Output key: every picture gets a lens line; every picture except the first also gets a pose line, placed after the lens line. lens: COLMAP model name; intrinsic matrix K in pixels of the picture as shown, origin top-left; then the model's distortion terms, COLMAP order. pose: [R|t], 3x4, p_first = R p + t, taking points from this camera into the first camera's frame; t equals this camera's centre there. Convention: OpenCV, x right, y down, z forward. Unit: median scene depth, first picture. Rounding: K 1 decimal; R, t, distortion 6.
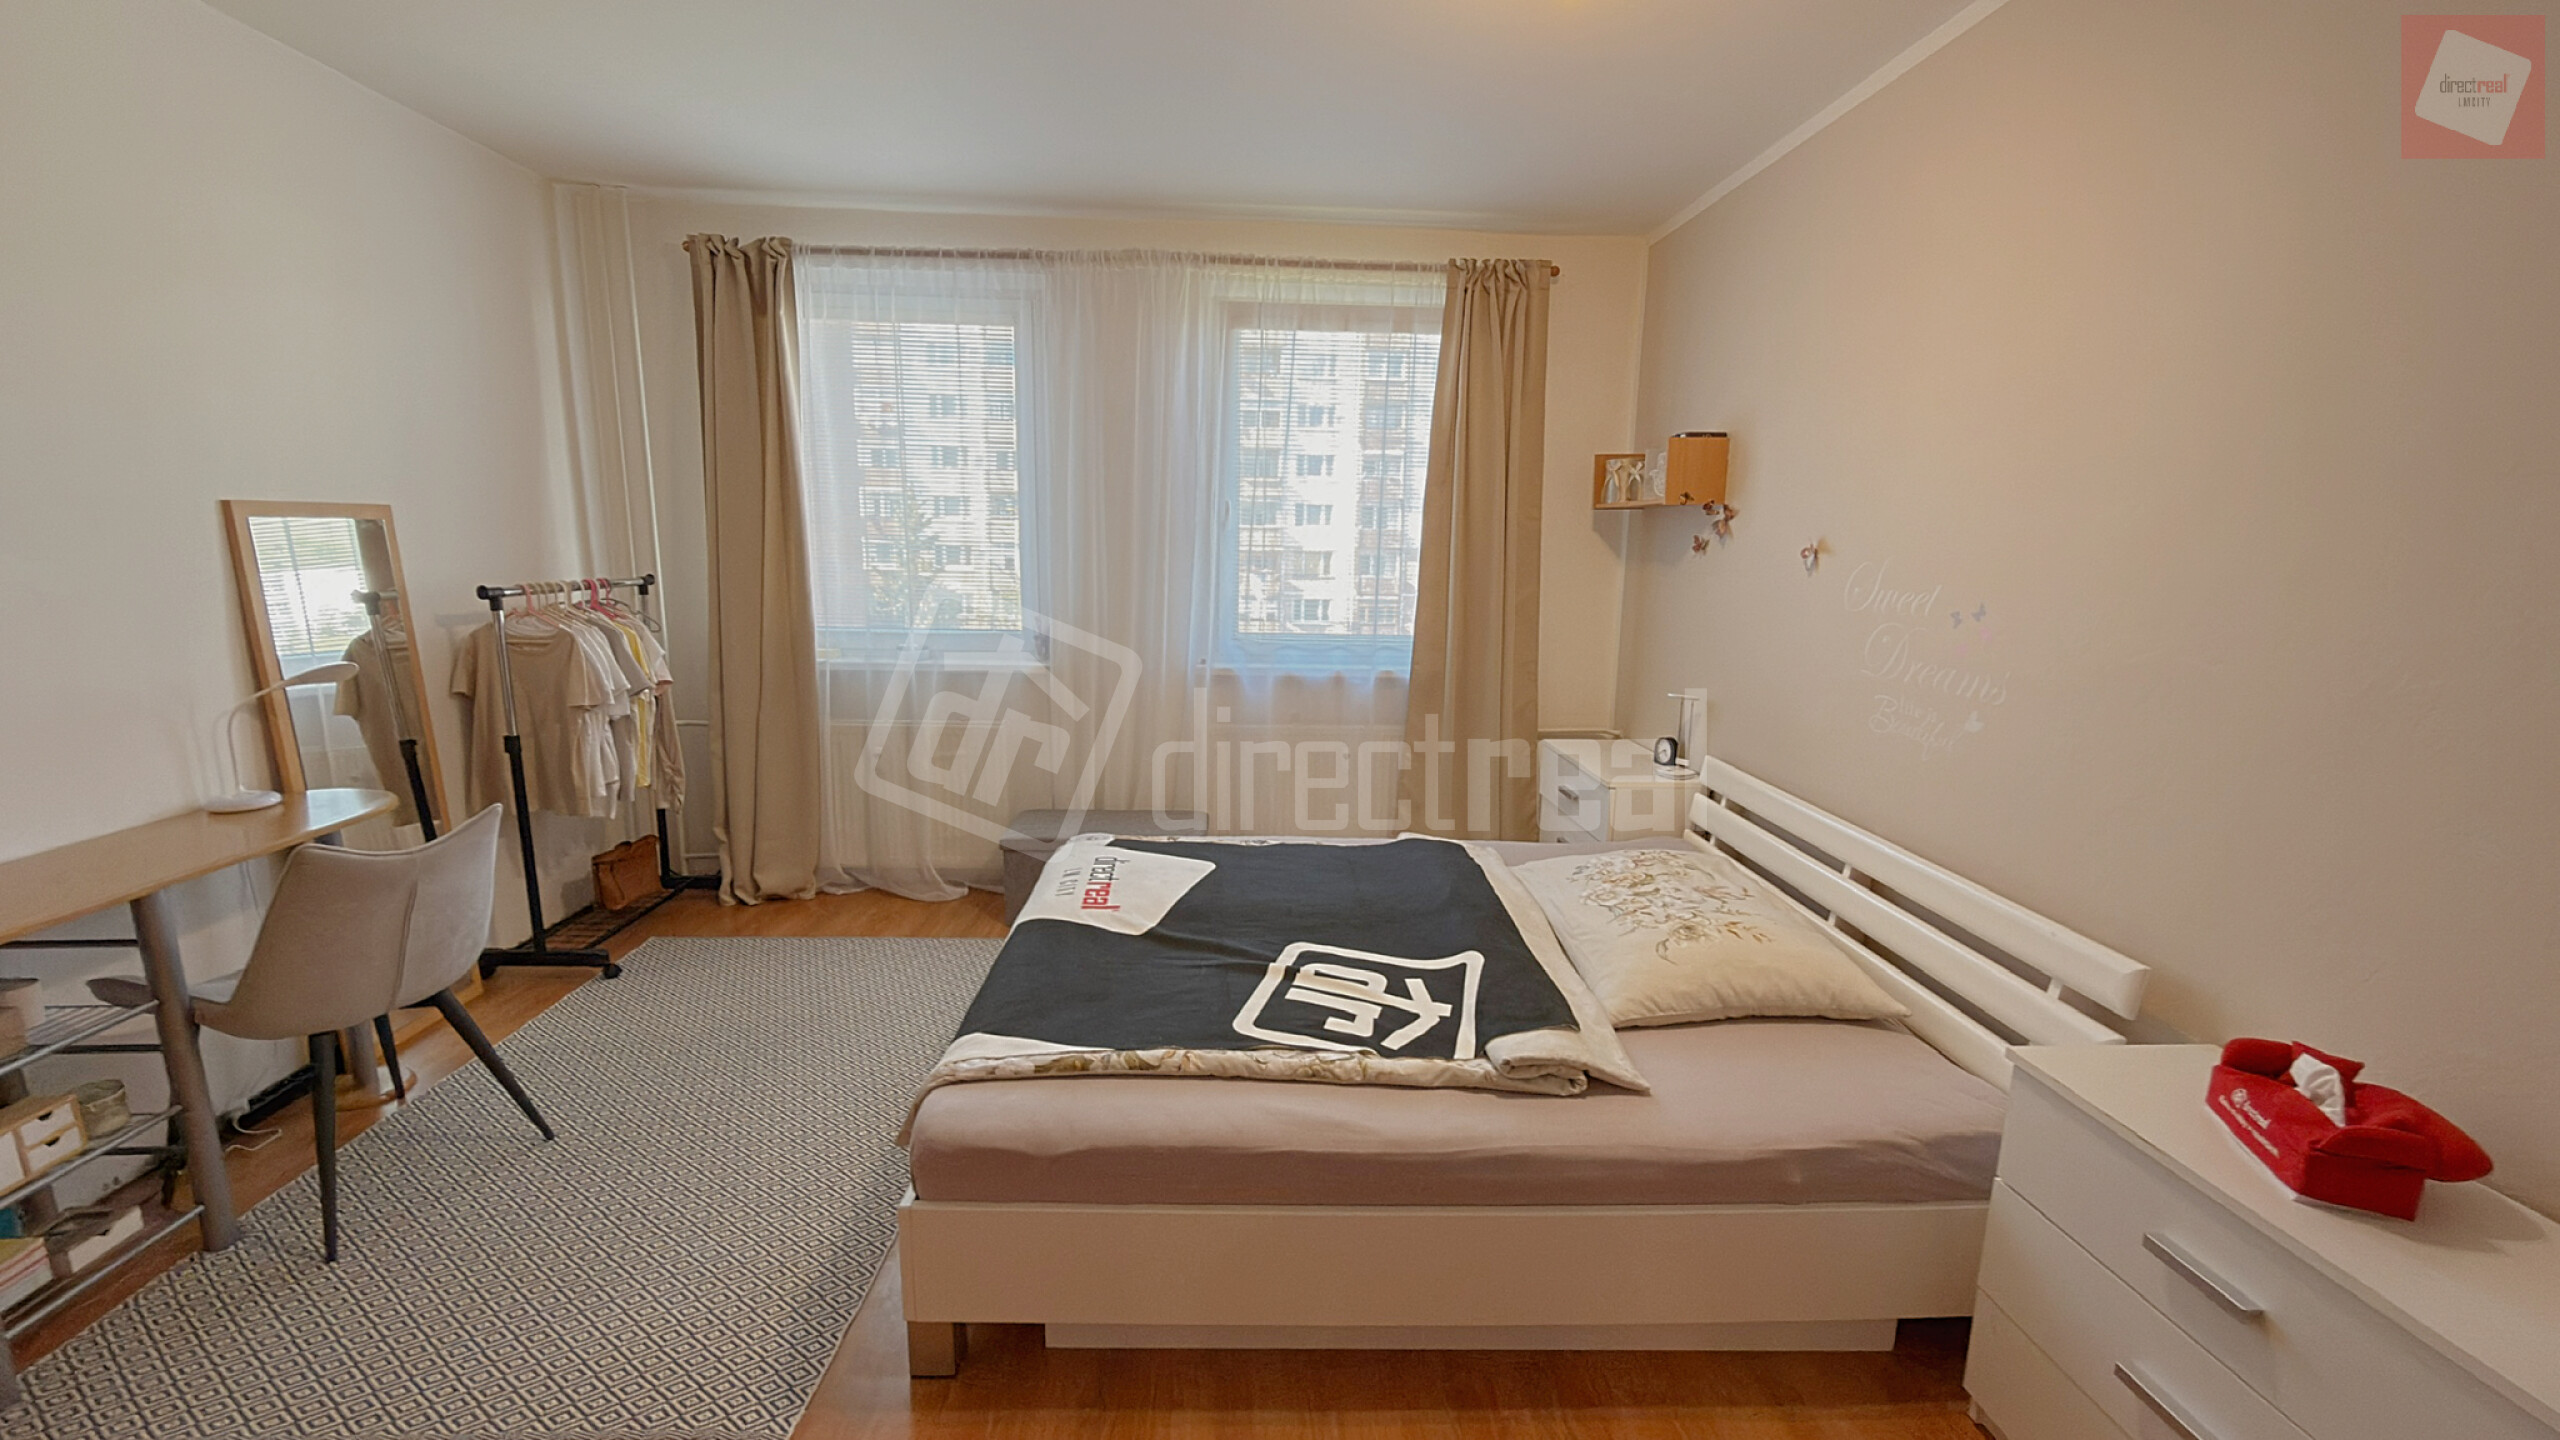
lens RADIAL K [[1021.1, 0, 1275.3], [0, 1021.1, 710.5], [0, 0, 1]] dist [0.006842, 0.000707]
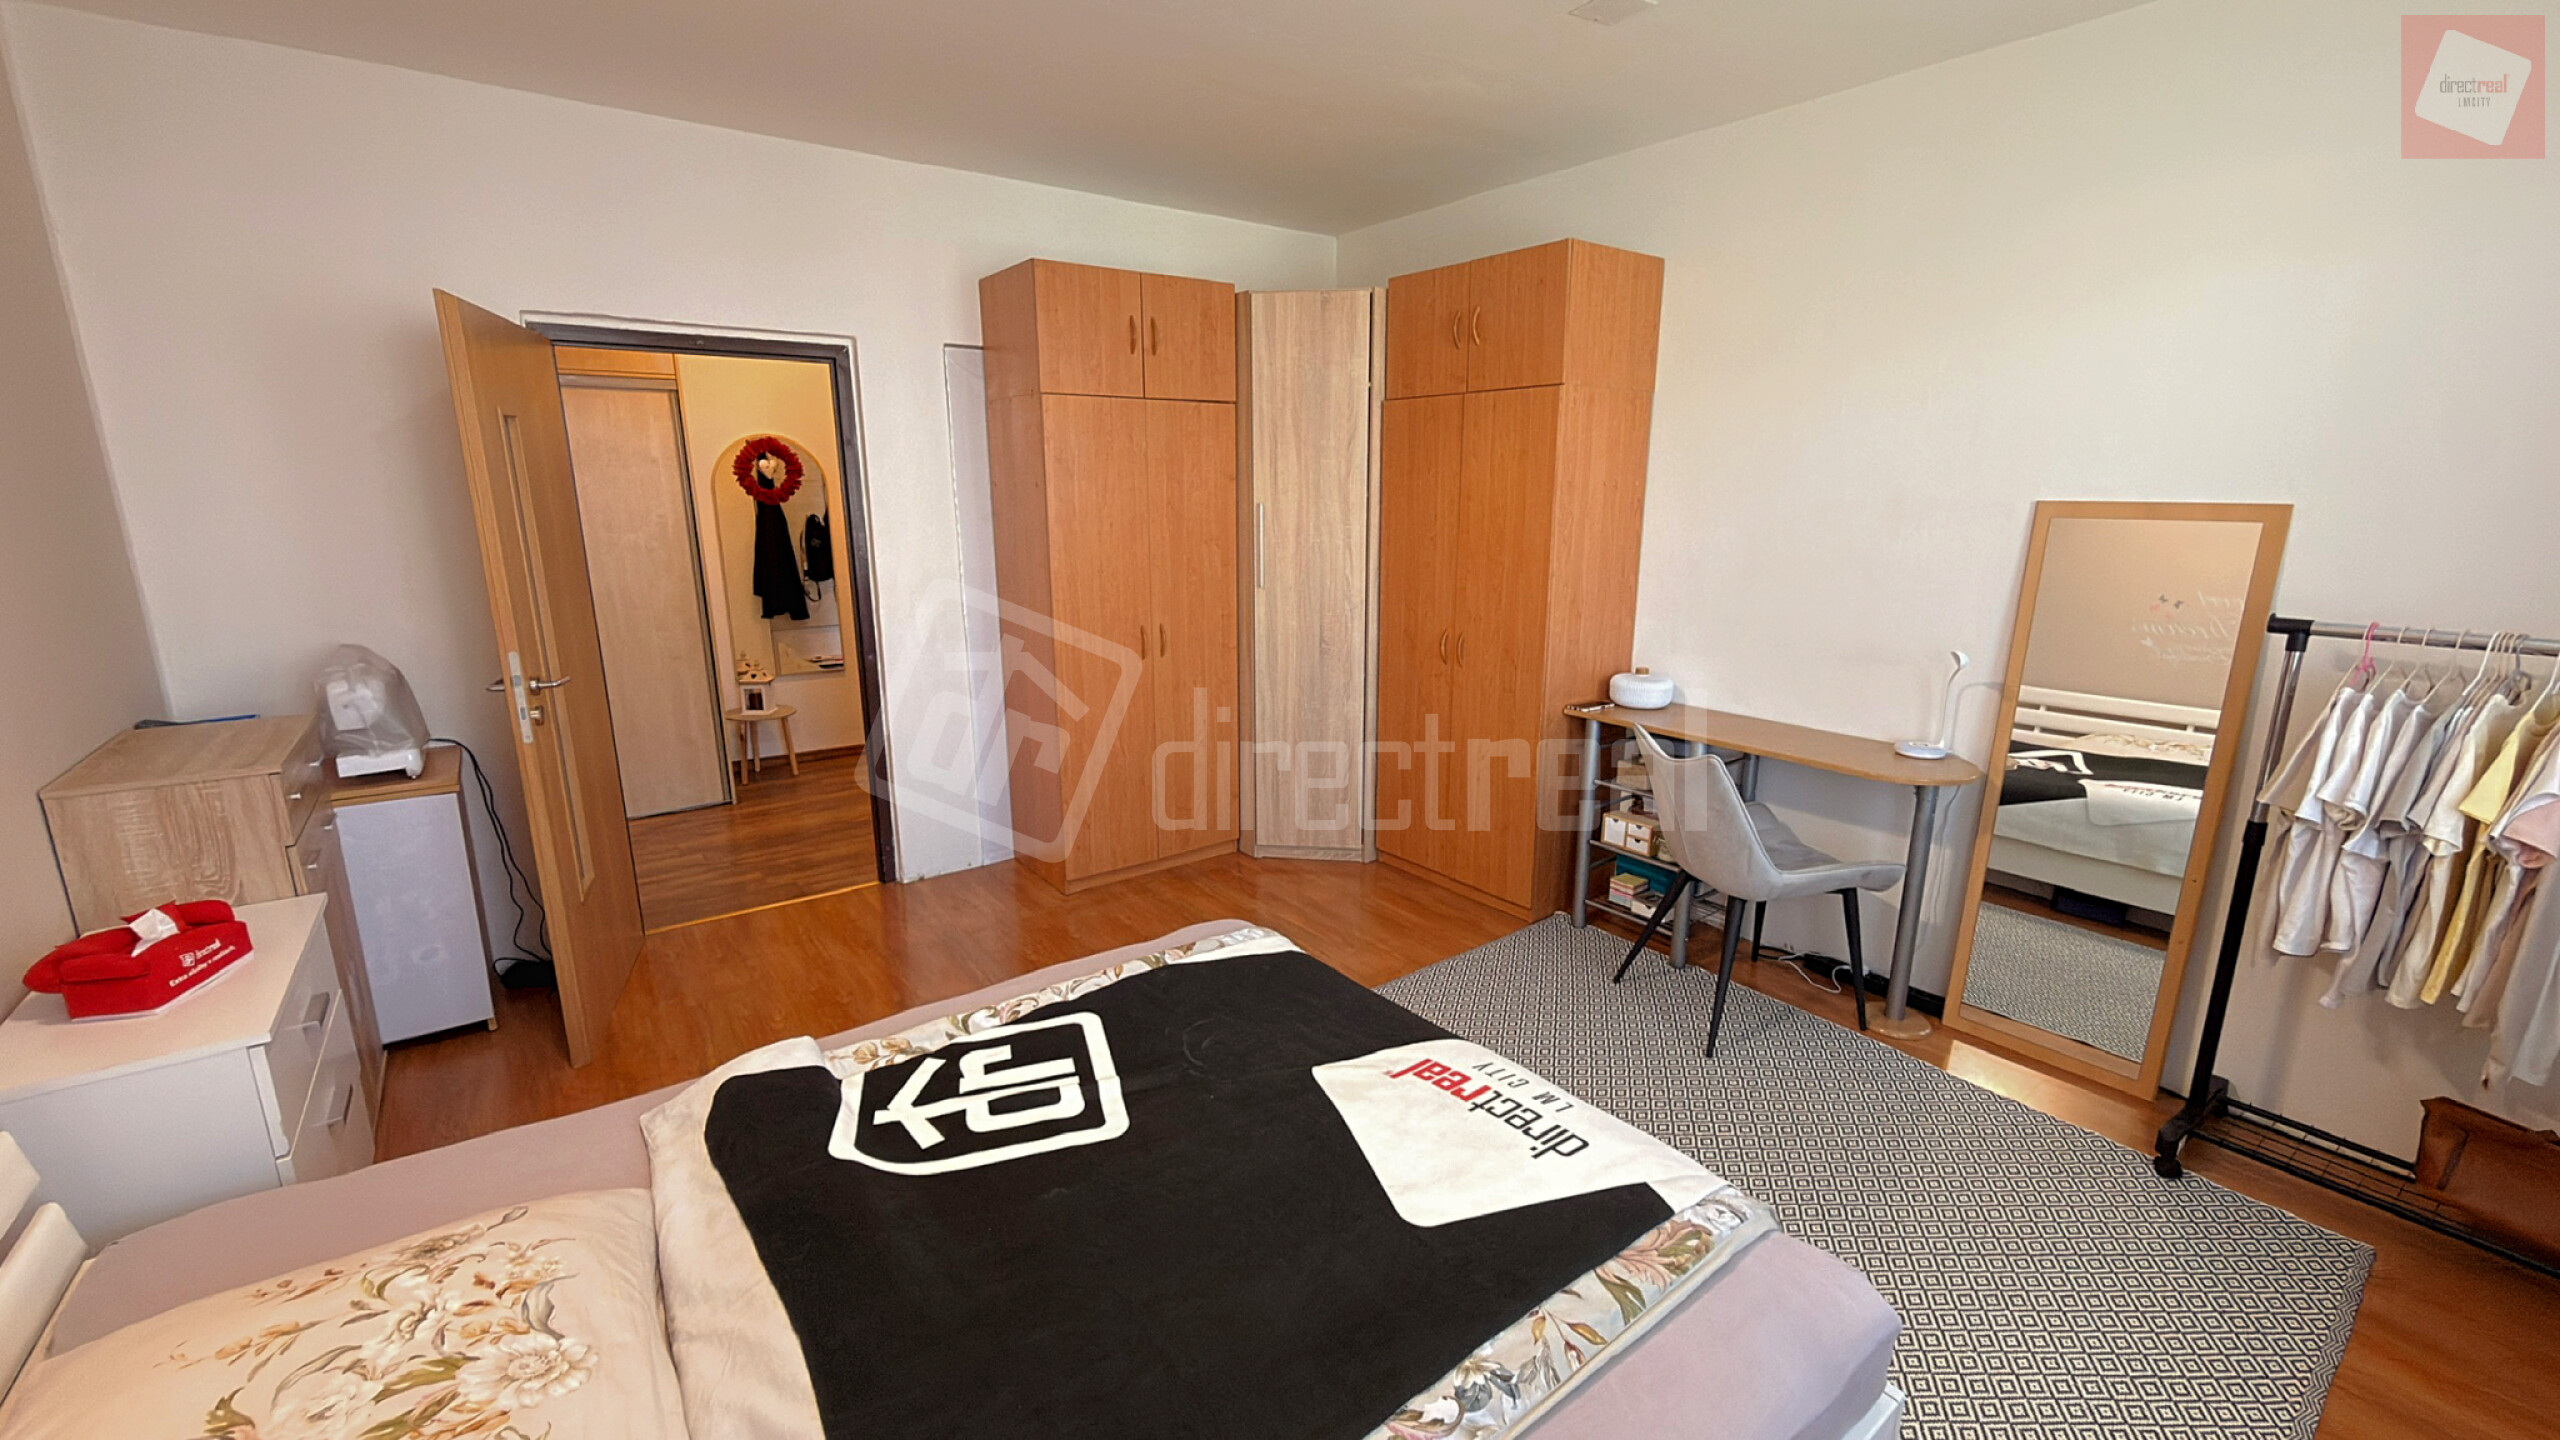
lens RADIAL K [[1021.1, 0, 1275.7], [0, 1021.1, 728.3], [0, 0, 1]] dist [0.006842, 0.000707]
pose [[-0.825133, 0.109983, -0.554129, 0.311066], [-0.113792, 0.928407, 0.353712, -0.303270], [0.553359, 0.354915, -0.753545, 1.606444]]
